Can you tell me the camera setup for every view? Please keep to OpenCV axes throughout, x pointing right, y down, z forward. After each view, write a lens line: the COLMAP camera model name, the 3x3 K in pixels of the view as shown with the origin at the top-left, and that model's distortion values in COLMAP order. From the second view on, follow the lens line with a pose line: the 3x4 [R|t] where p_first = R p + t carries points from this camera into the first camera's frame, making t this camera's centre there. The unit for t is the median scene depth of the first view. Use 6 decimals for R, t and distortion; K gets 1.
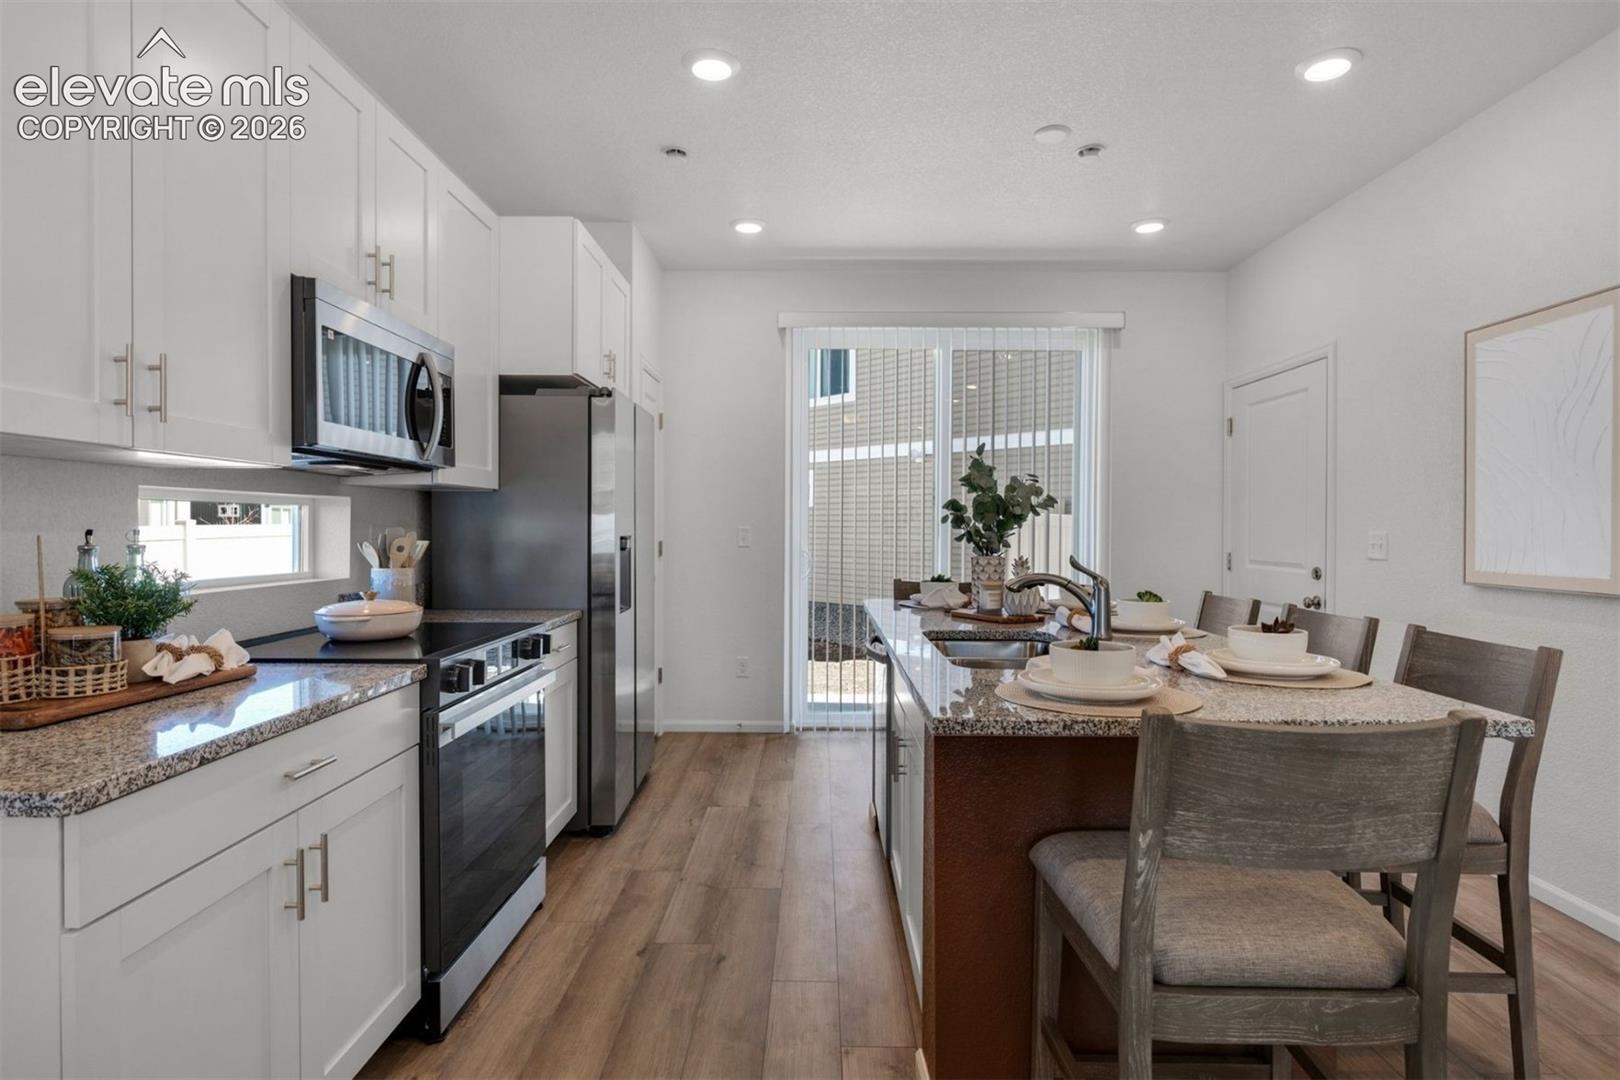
lens RADIAL K [[857.8, 0, 822.0], [0, 857.8, 539.4], [0, 0, 1]] dist [0.002230, 0.002324]
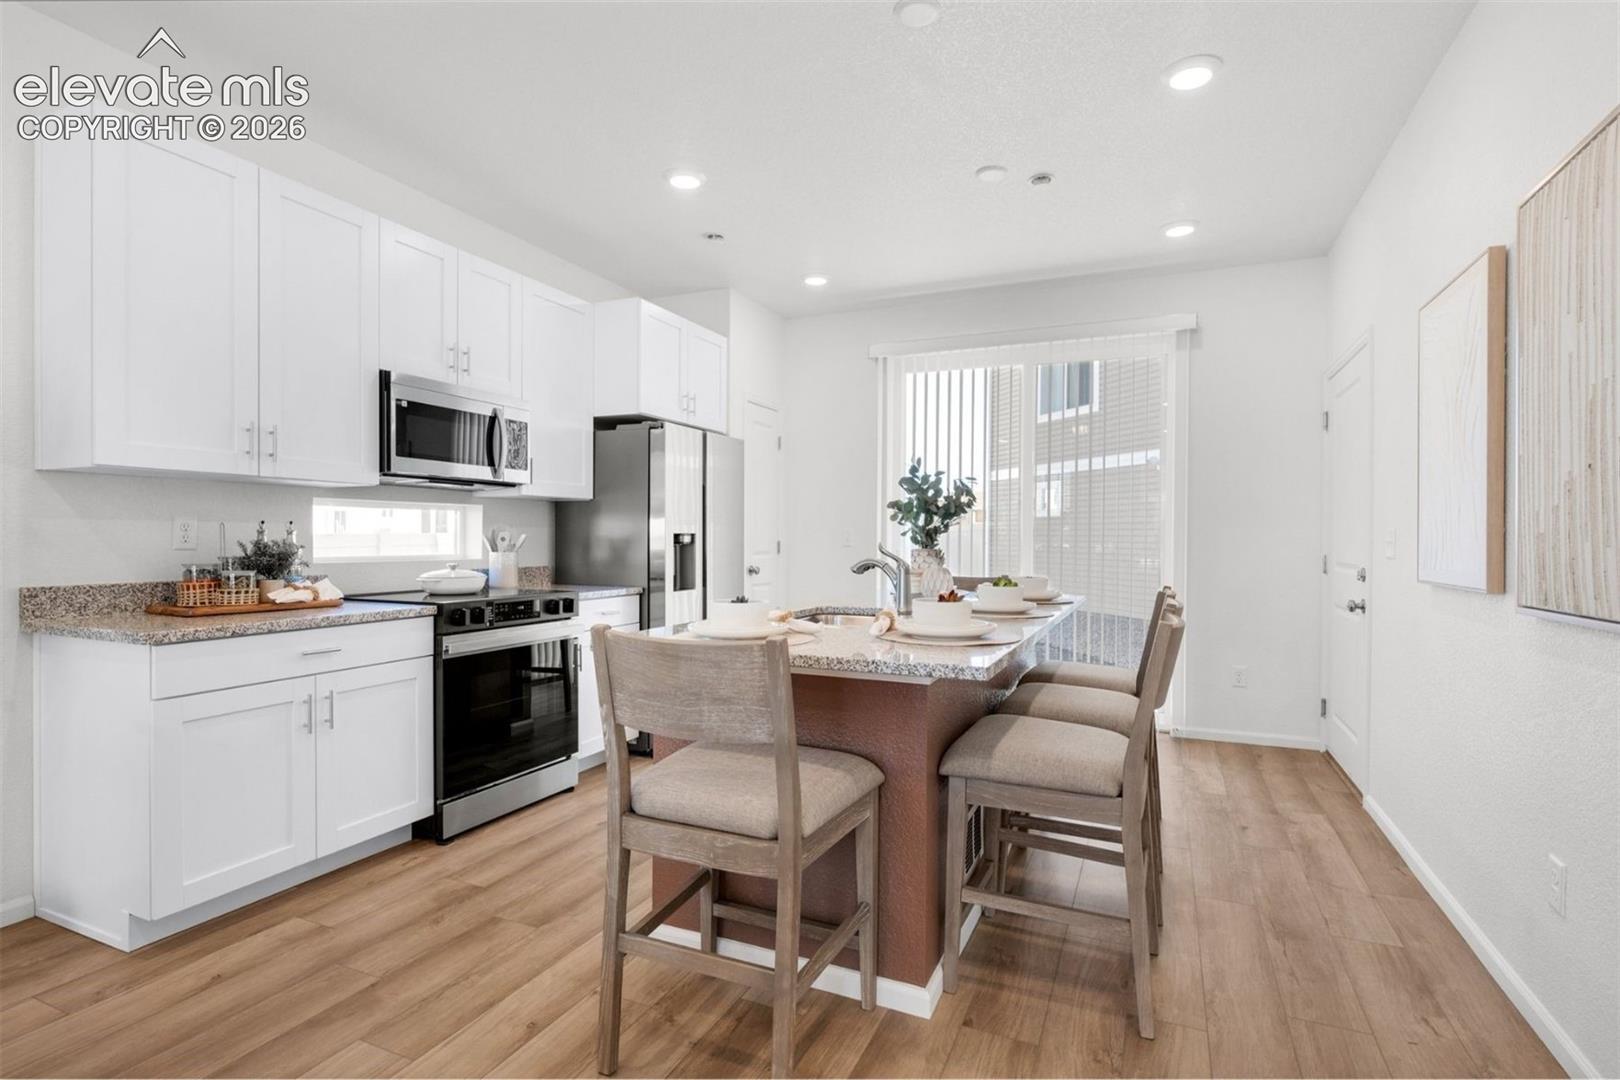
lens RADIAL K [[817.0, 0, 809.7], [0, 817.0, 545.7], [0, 0, 1]] dist [0.002689, -0.000213]
pose [[0.915004, 0.005226, -0.403412, 0.614549], [-0.007965, 0.999955, -0.005113, 0.027603], [0.403367, 0.007891, 0.915004, -0.089557]]
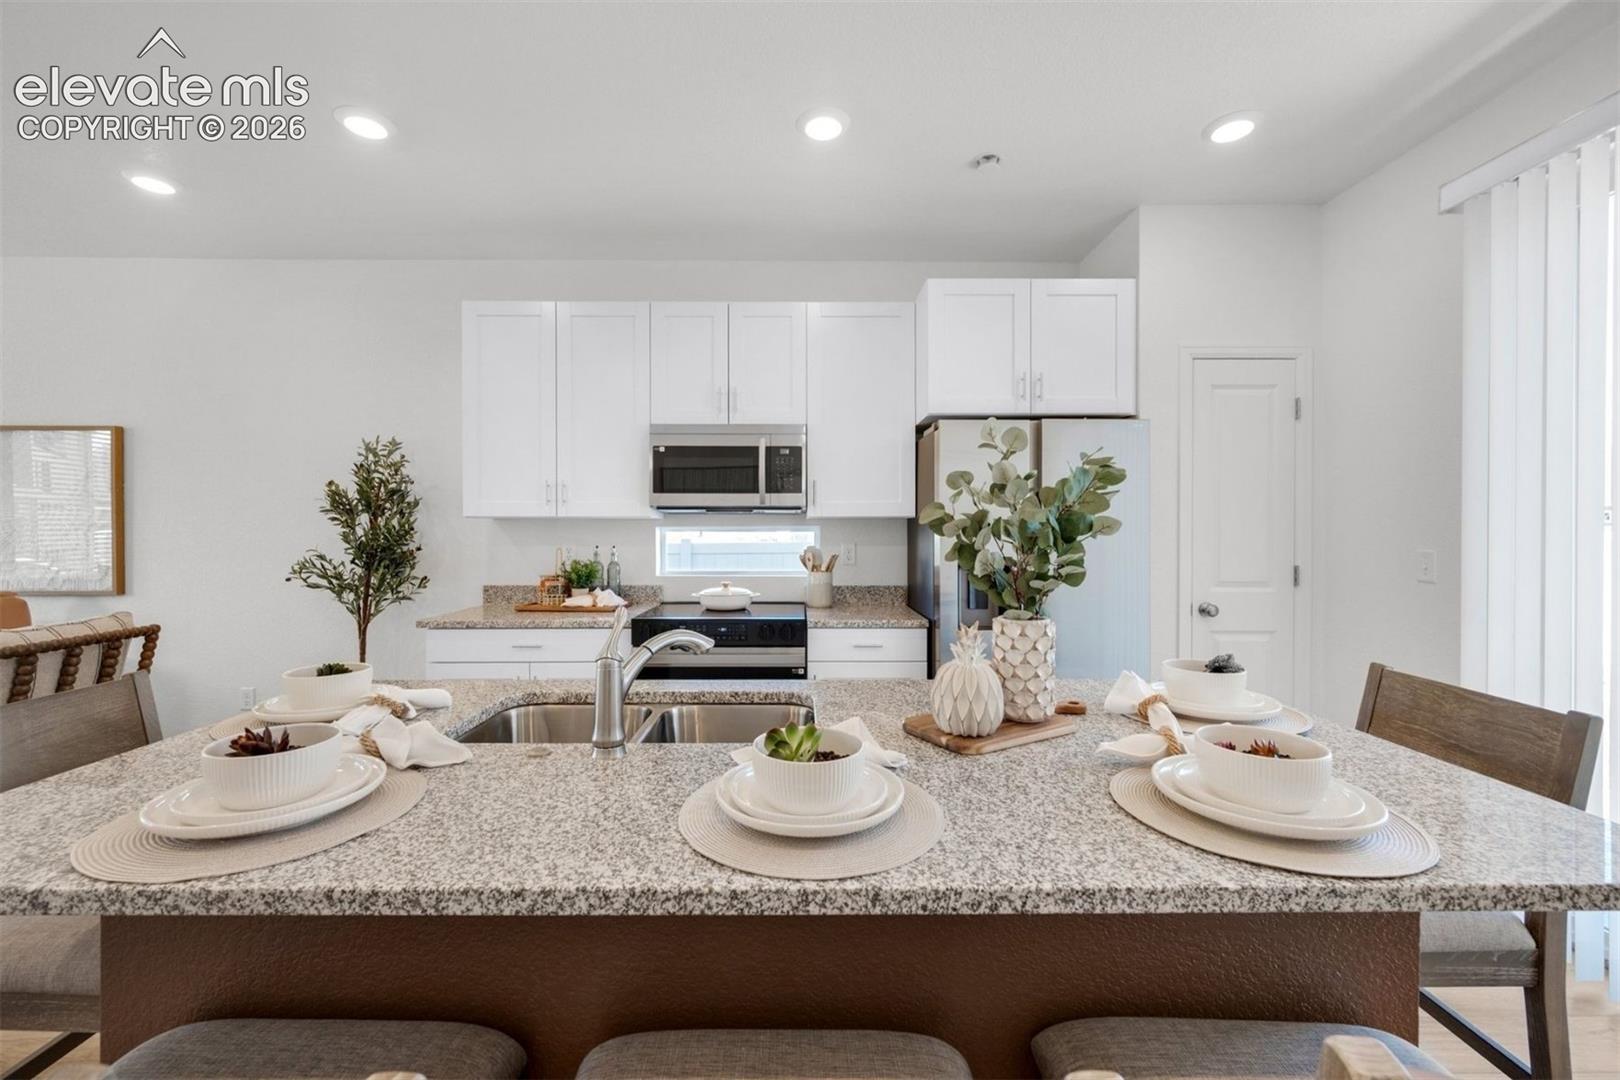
lens RADIAL K [[652.0, 0, 806.1], [0, 652.0, 532.4], [0, 0, 1]] dist [-0.000228, 0.000228]
pose [[0.002977, -0.017331, -0.999845, 0.745864], [-0.014991, 0.999737, -0.017374, -0.019929], [0.999883, 0.015041, 0.002717, 1.070713]]
